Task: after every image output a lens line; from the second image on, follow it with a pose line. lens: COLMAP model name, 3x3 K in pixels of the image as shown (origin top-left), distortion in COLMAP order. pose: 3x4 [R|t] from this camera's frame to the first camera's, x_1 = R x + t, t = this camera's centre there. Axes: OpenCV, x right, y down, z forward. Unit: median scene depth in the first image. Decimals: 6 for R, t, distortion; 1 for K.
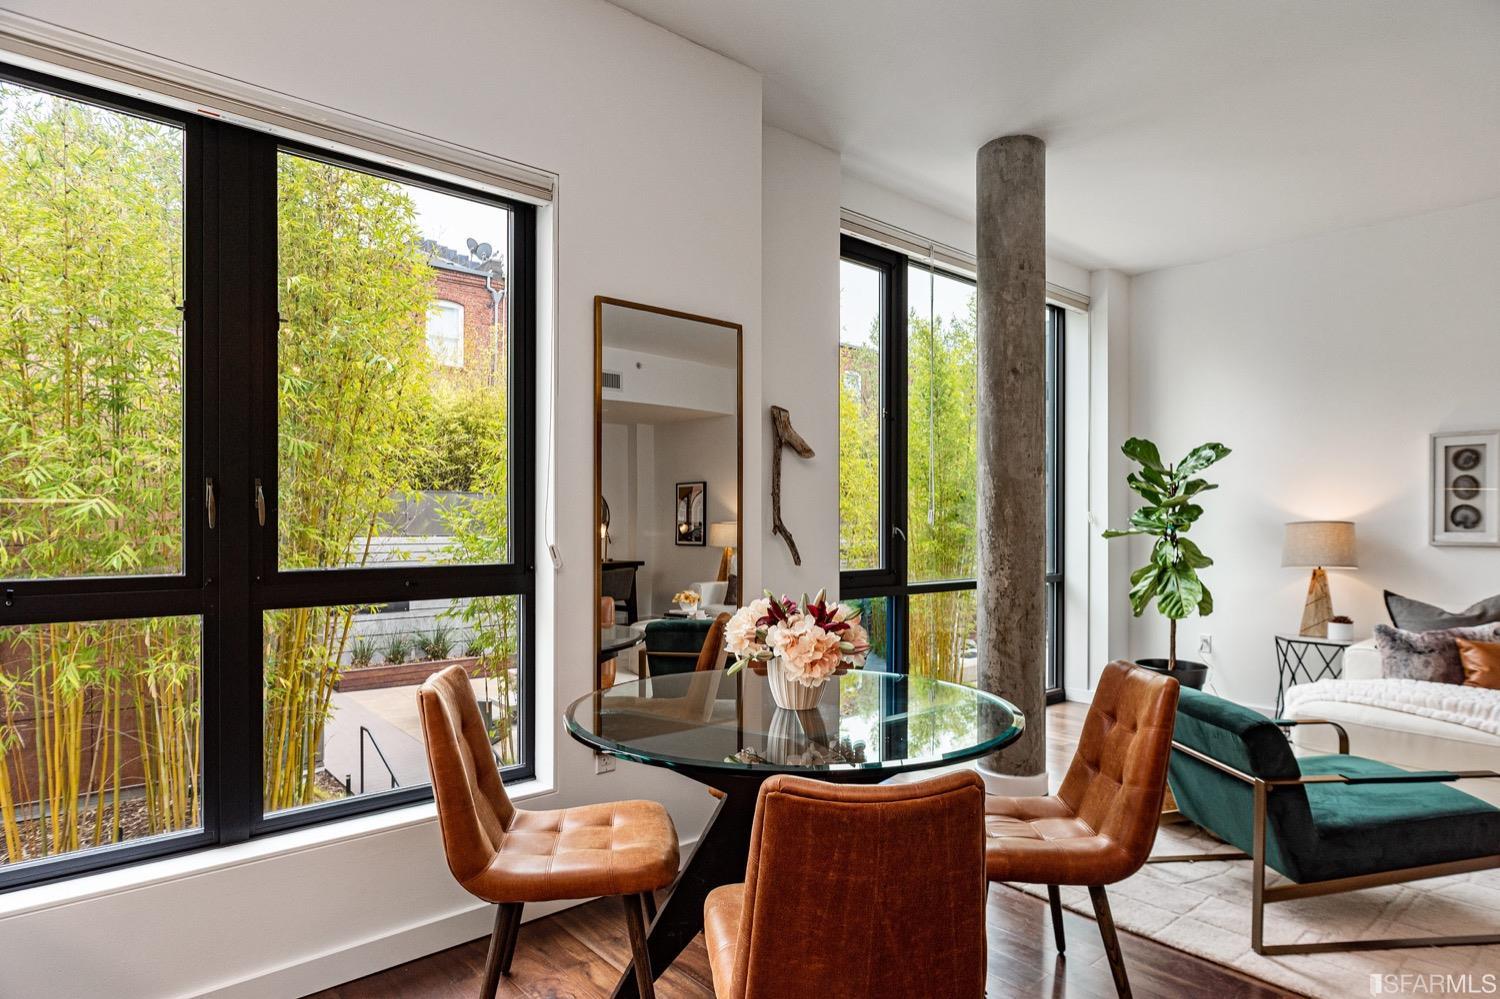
lens RADIAL K [[850.4, 0, 754.9], [0, 850.4, 515.3], [0, 0, 1]] dist [-0.006812, 0.000101]
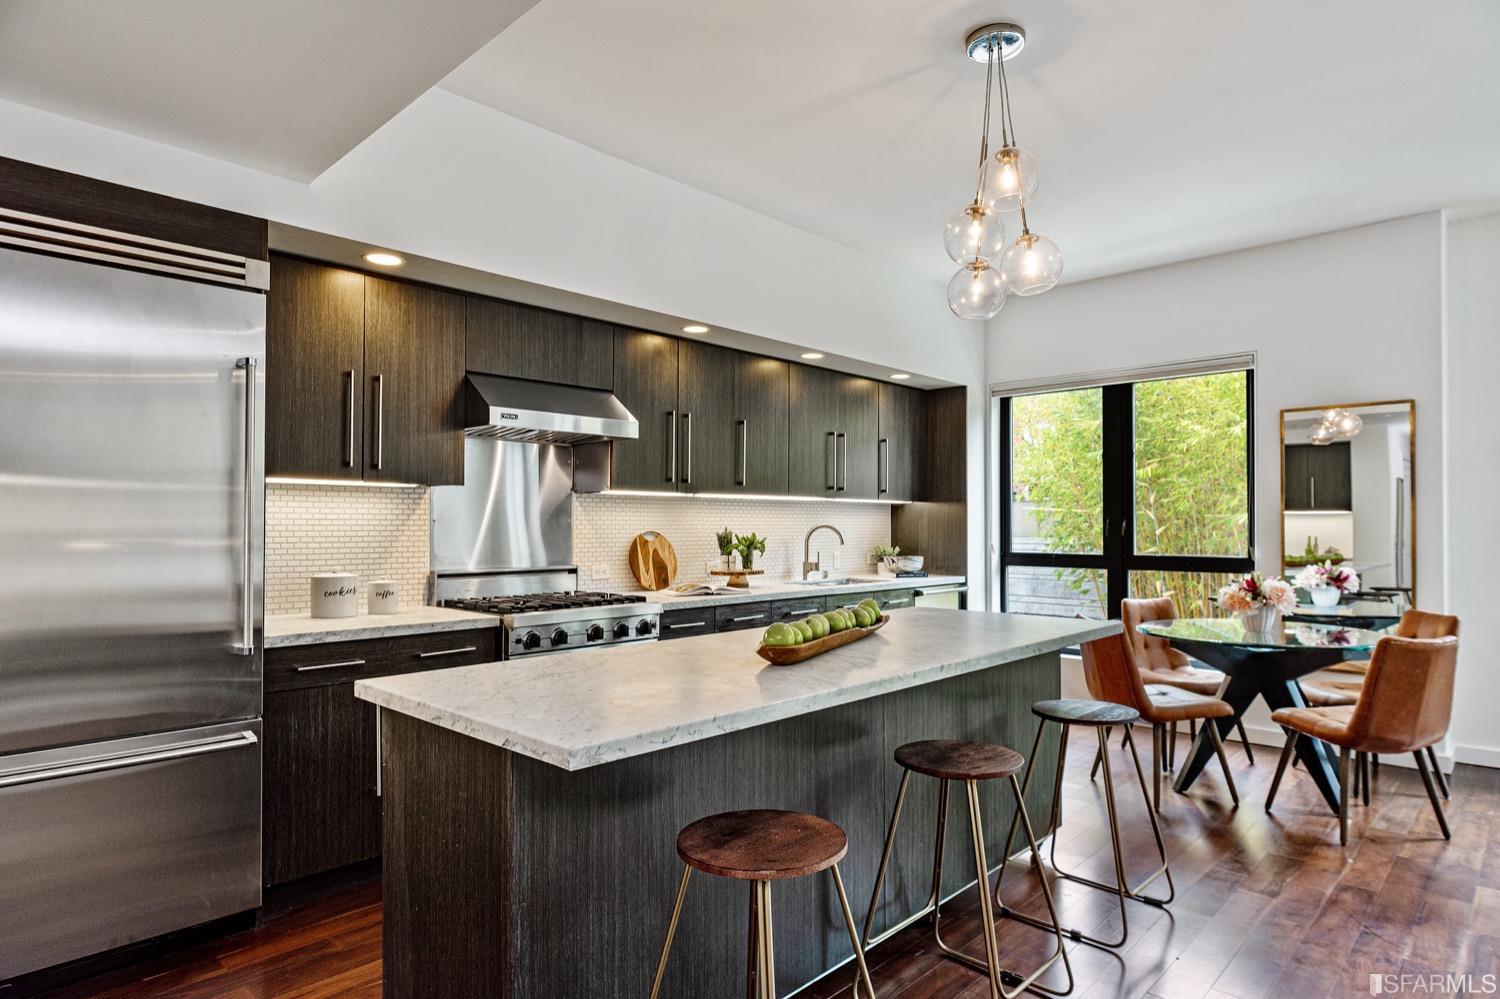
lens RADIAL K [[840.2, 0, 751.8], [0, 840.2, 519.2], [0, 0, 1]] dist [-0.004621, 0.000081]
pose [[0.079642, -0.007657, -0.996794, 1.806853], [0.009186, 0.999934, -0.006947, -0.032016], [0.996781, -0.008603, 0.079707, -0.310277]]
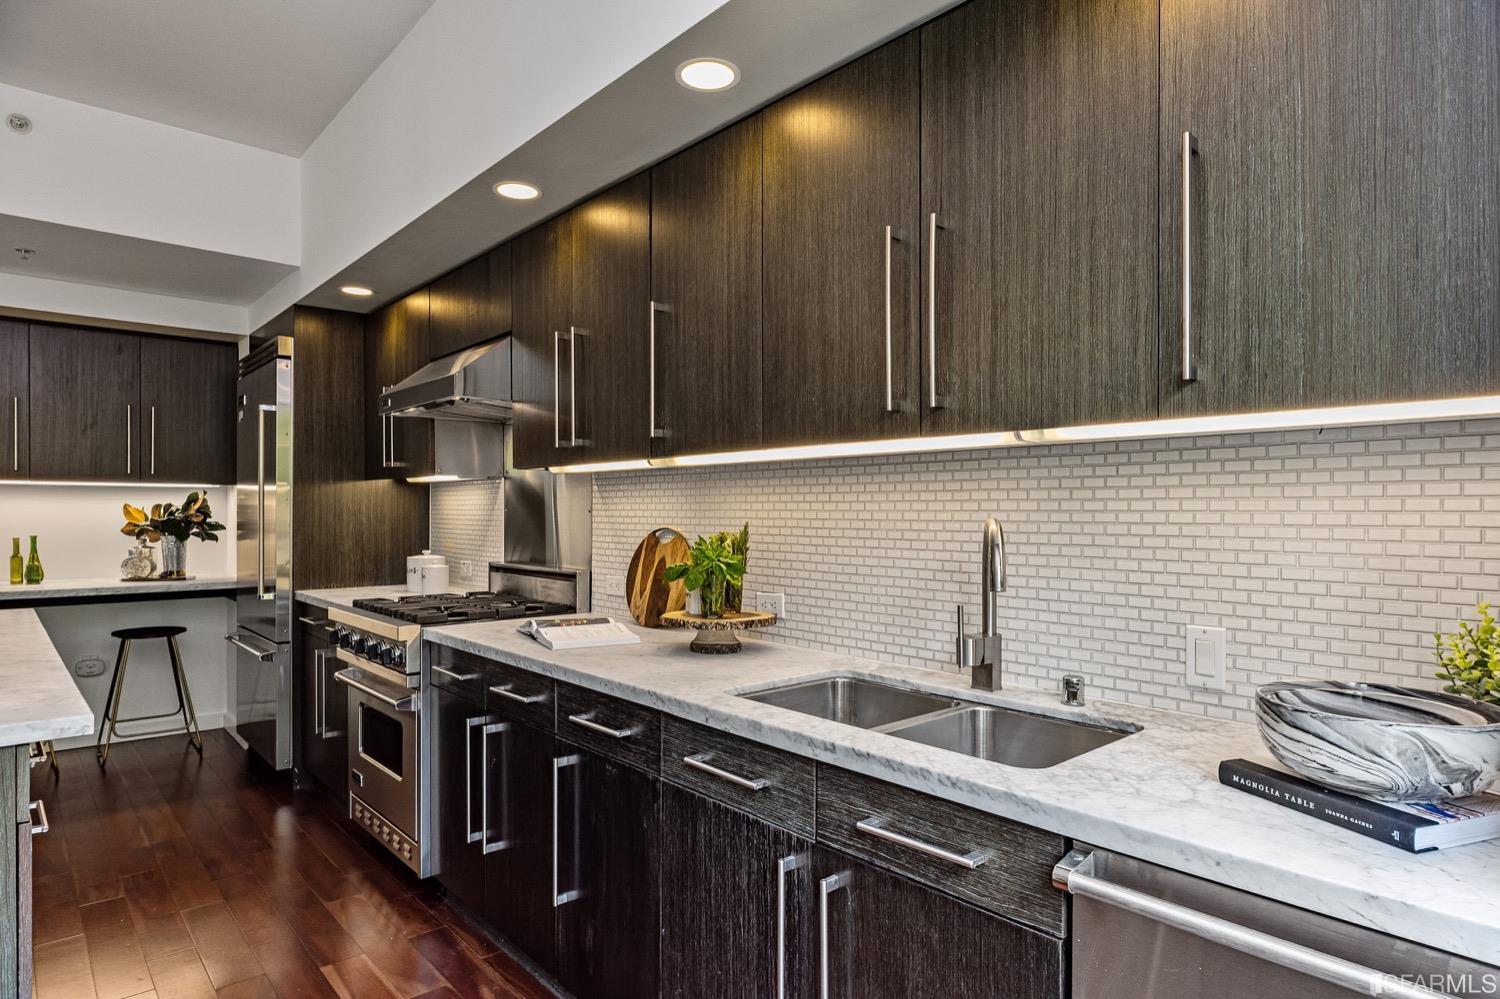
lens RADIAL K [[850.4, 0, 754.9], [0, 850.4, 515.3], [0, 0, 1]] dist [-0.006812, 0.000101]
pose [[-0.999968, -0.003271, -0.007285, -0.412791], [-0.003249, 0.999990, -0.003065, -0.034268], [0.007294, -0.003041, -0.999969, 0.865697]]
